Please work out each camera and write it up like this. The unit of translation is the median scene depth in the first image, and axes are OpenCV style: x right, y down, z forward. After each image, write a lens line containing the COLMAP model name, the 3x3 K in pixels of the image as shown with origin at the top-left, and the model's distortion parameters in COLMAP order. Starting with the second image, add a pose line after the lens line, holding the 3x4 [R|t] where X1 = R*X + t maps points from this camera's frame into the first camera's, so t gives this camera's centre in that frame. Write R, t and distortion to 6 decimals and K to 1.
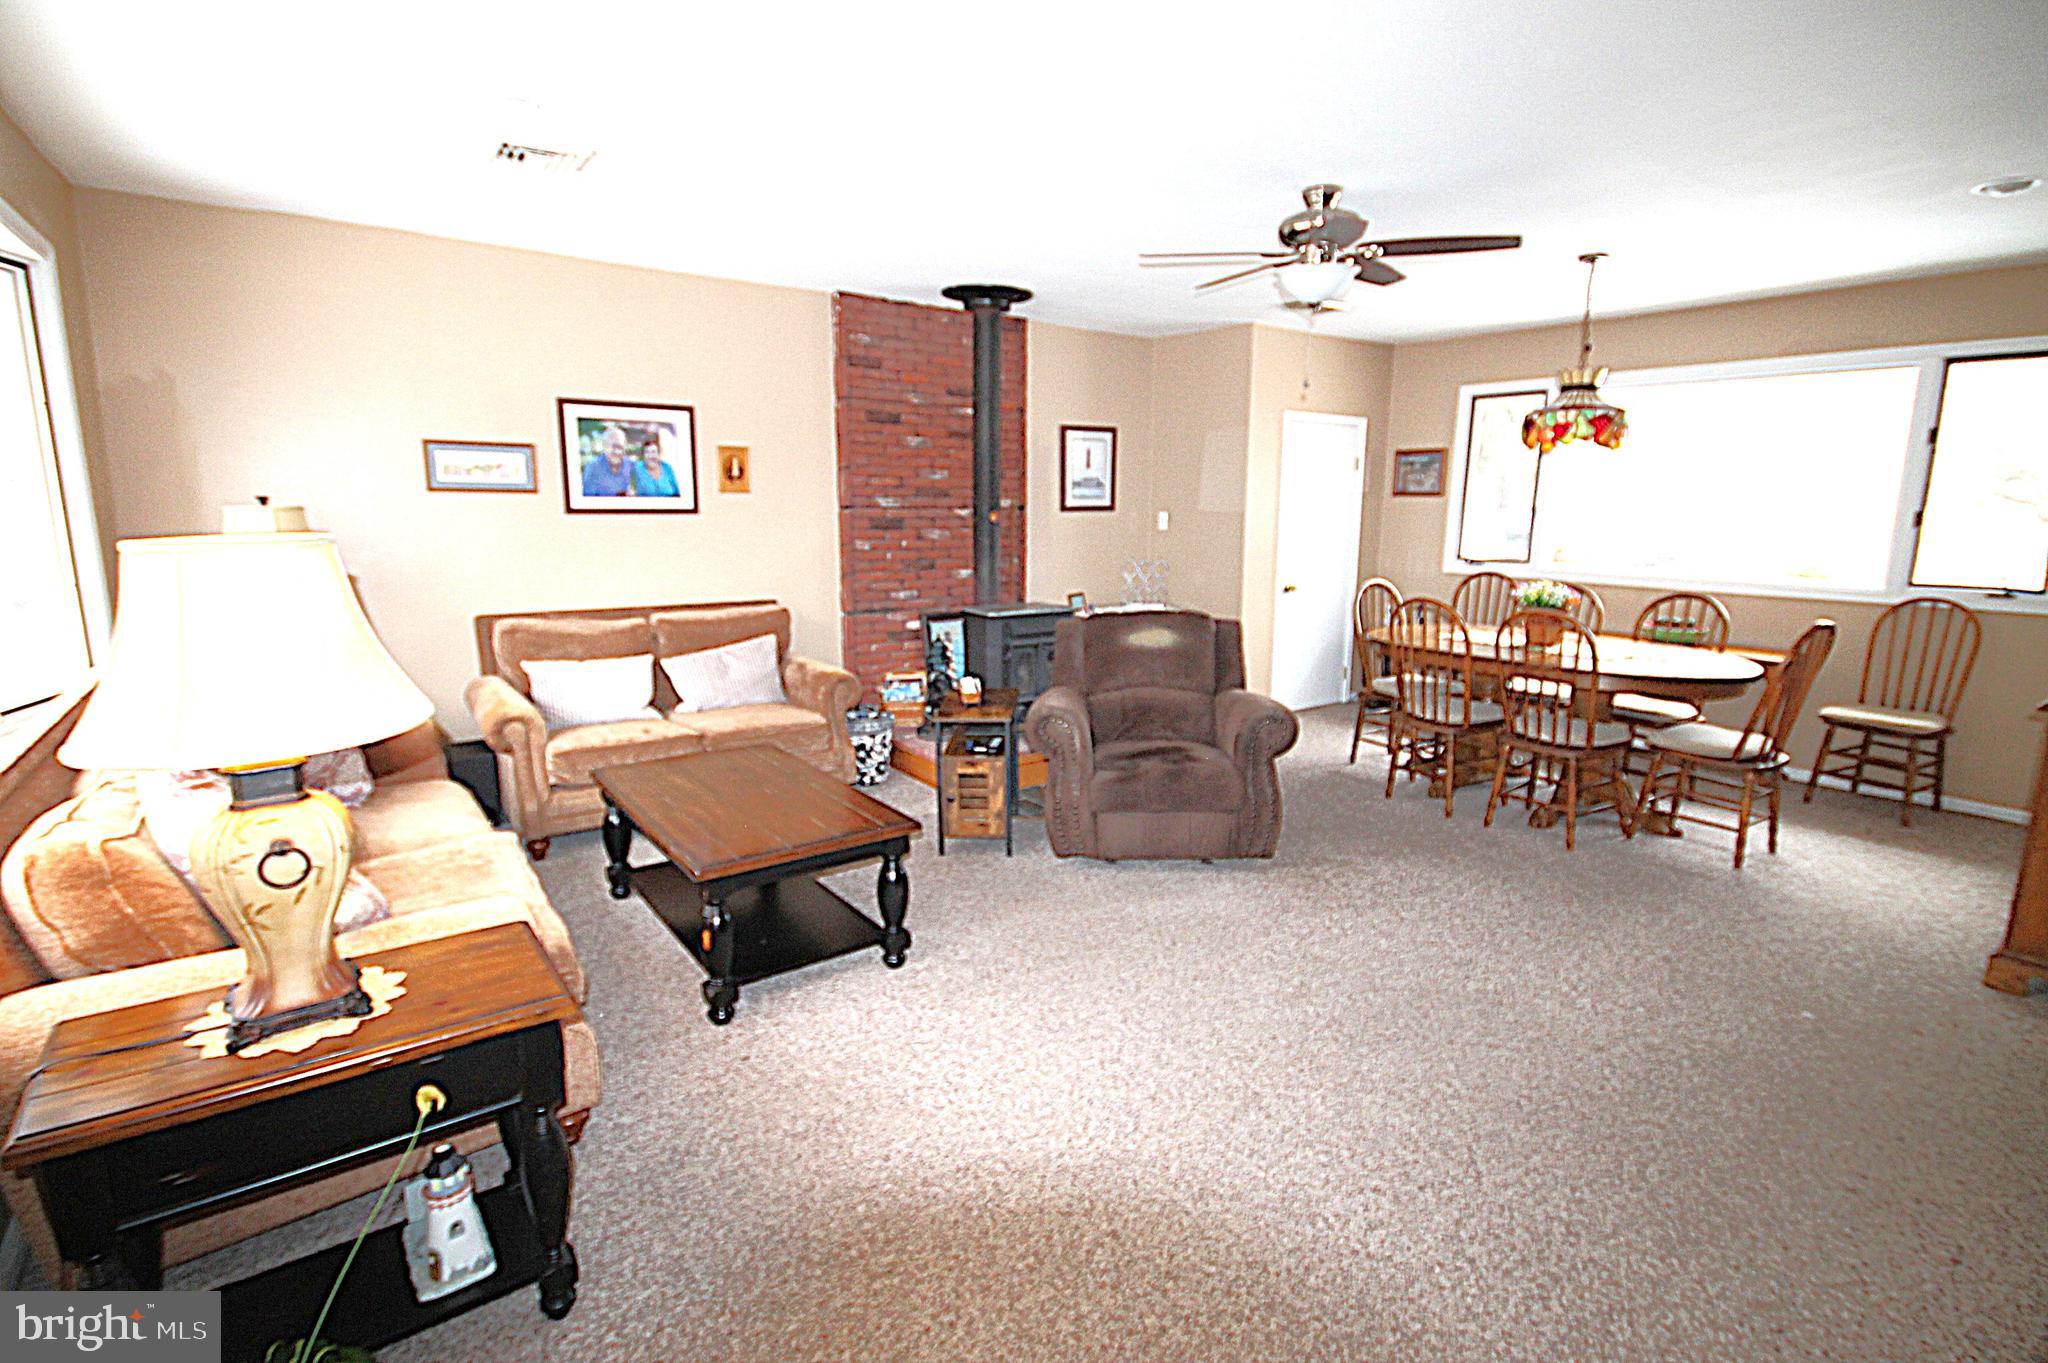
lens RADIAL K [[966.0, 0, 1012.5], [0, 966.0, 684.7], [0, 0, 1]] dist [-0.007697, 0.000748]
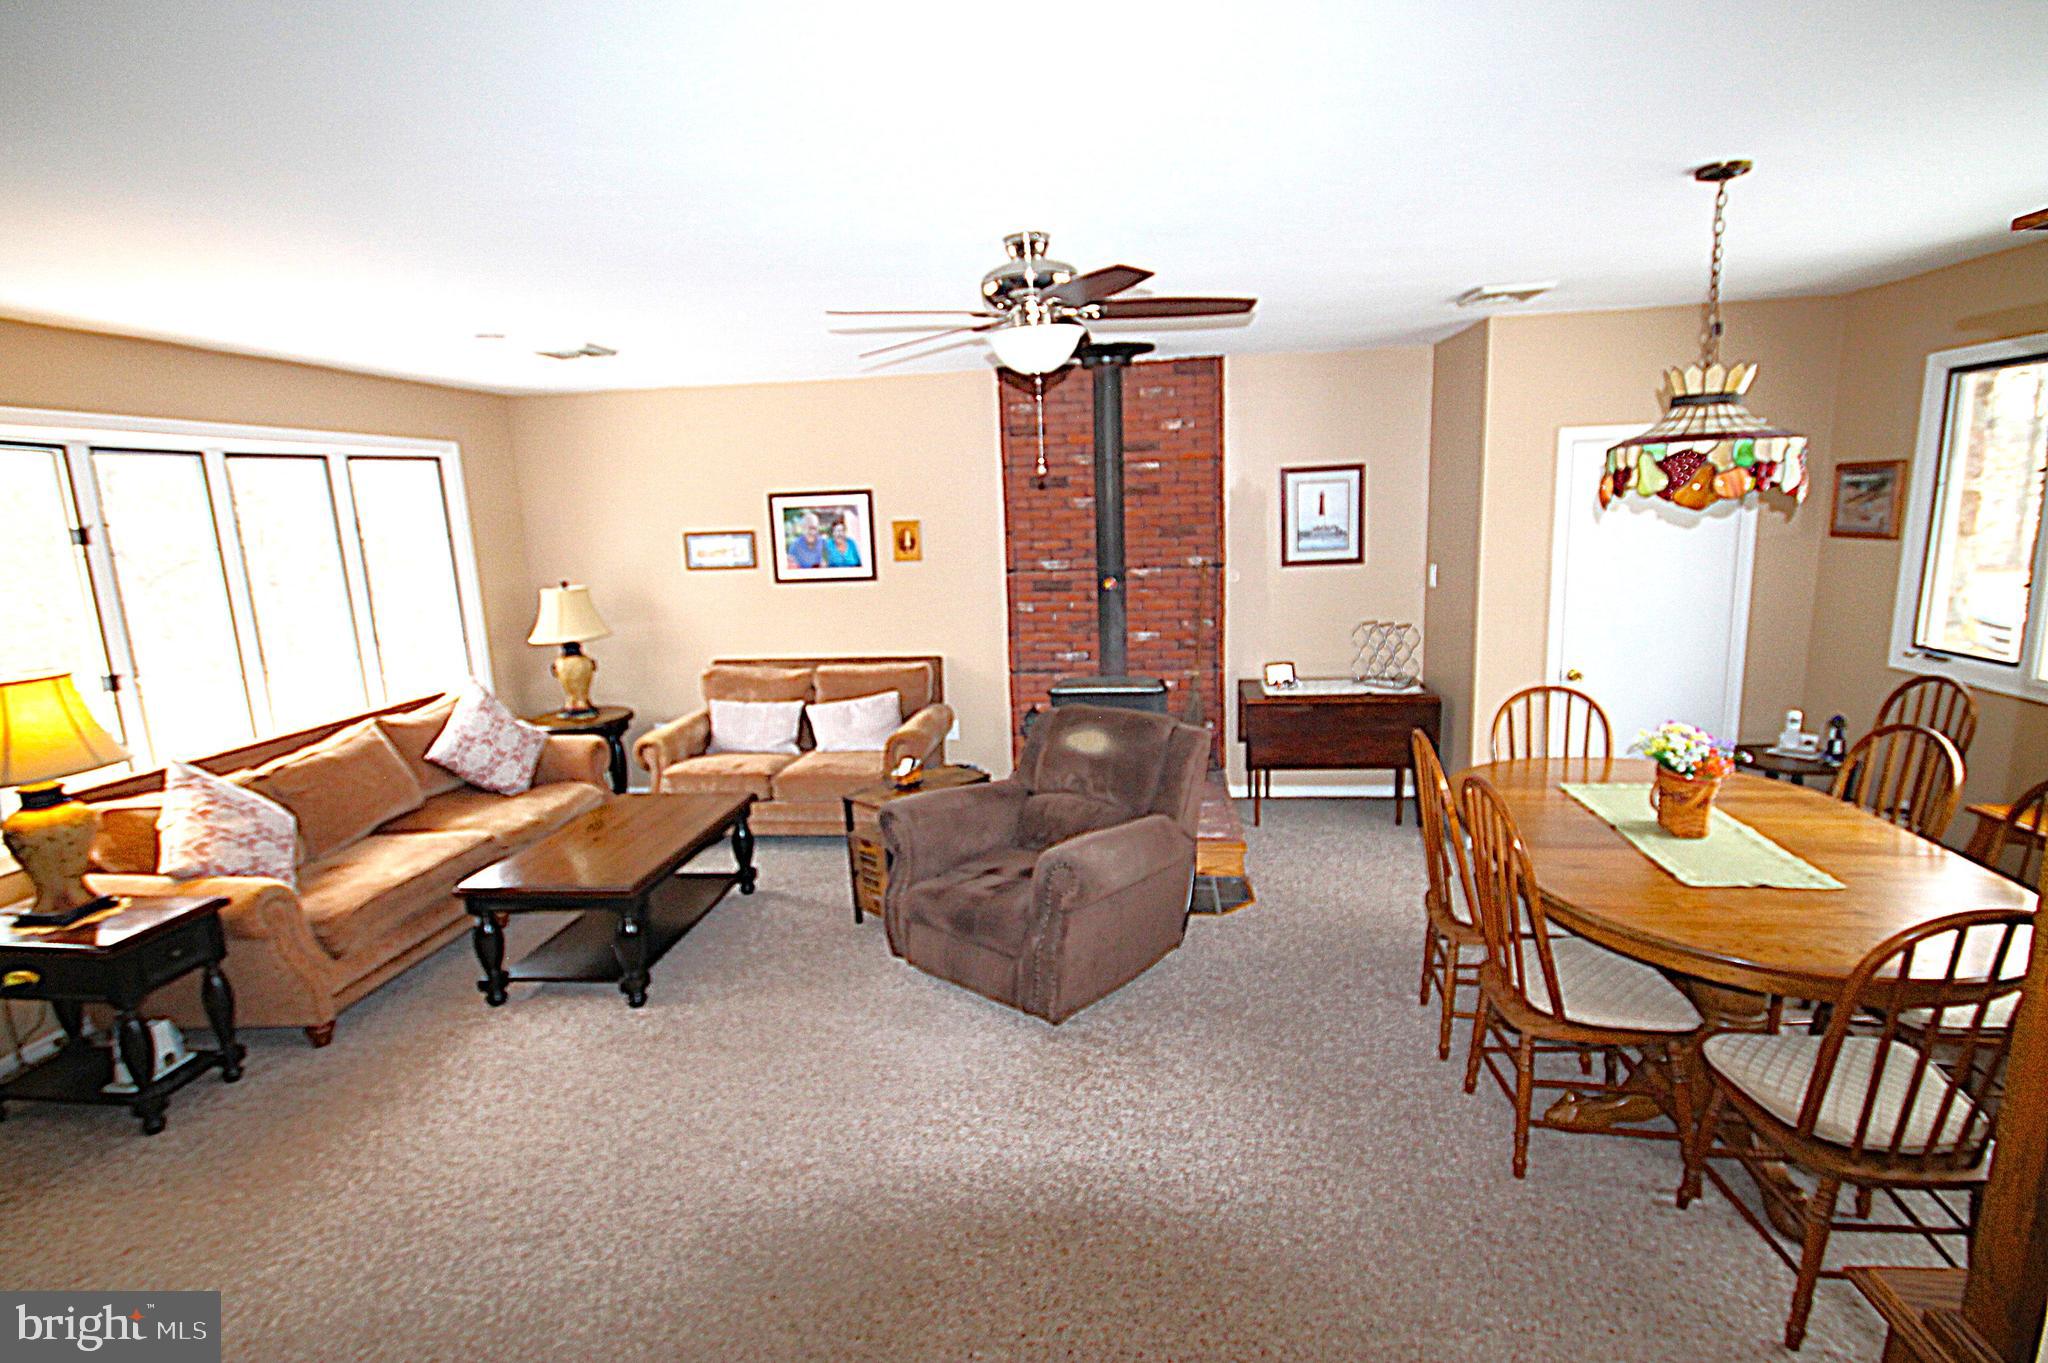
lens RADIAL K [[966.0, 0, 1019.2], [0, 966.0, 675.7], [0, 0, 1]] dist [-0.007697, 0.000748]
pose [[0.733476, 0.078741, -0.675140, 0.582715], [-0.083240, 0.996197, 0.025753, -0.105624], [0.674600, 0.037310, 0.737240, 0.259910]]
